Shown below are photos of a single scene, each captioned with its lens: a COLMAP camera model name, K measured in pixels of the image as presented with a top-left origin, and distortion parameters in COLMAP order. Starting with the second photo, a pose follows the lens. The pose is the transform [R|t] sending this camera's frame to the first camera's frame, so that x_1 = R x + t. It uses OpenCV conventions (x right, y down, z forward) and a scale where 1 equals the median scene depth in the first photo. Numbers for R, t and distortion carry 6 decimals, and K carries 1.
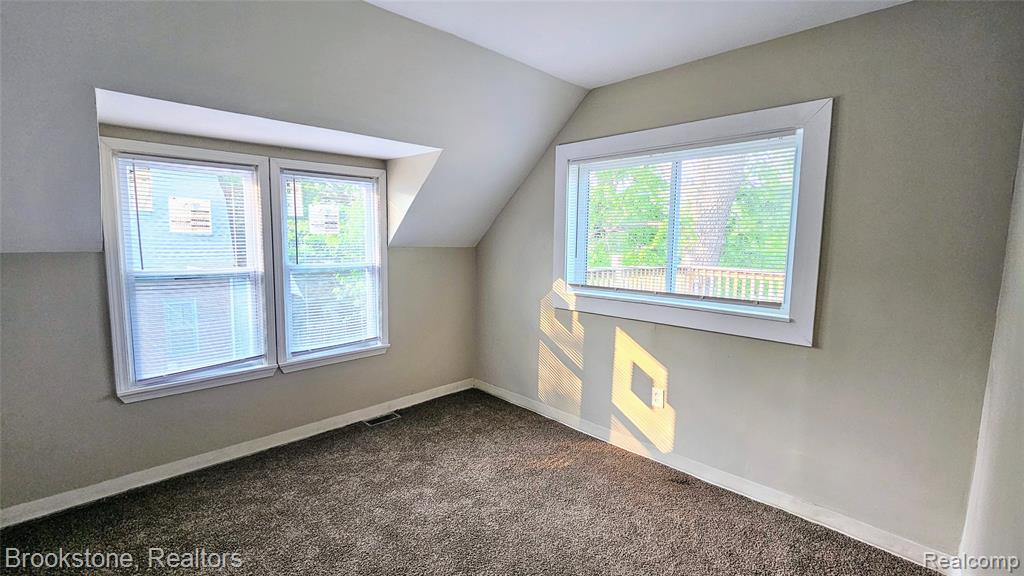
lens RADIAL K [[439.3, 0, 502.2], [0, 439.3, 290.6], [0, 0, 1]] dist [-0.001719, -0.000461]
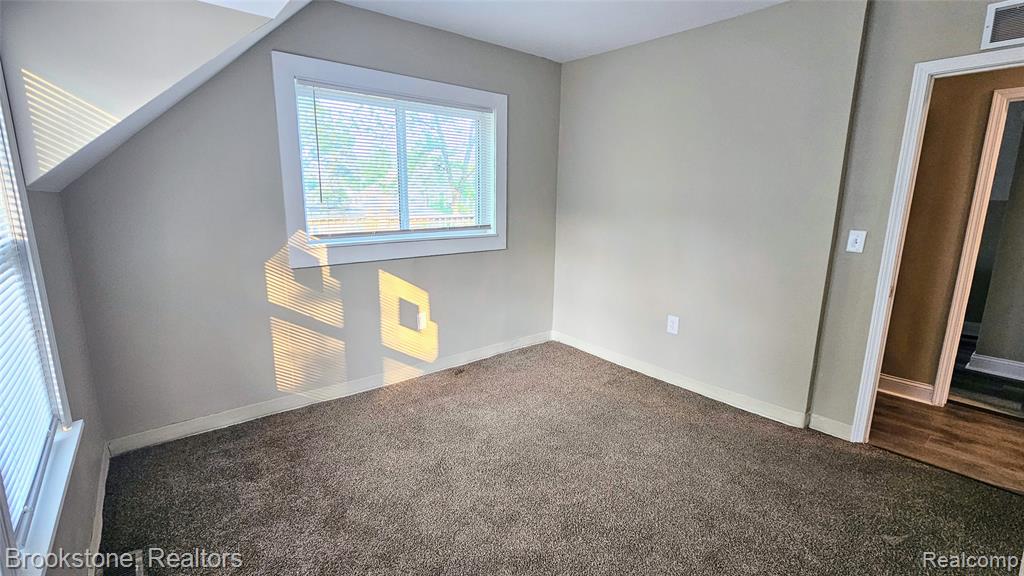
lens RADIAL K [[439.3, 0, 517.2], [0, 439.3, 282.5], [0, 0, 1]] dist [-0.001719, -0.000461]
pose [[0.075190, -0.208234, 0.975185, -0.719361], [0.113851, 0.973351, 0.199064, -0.054694], [-0.990648, 0.096059, 0.096894, 0.614572]]
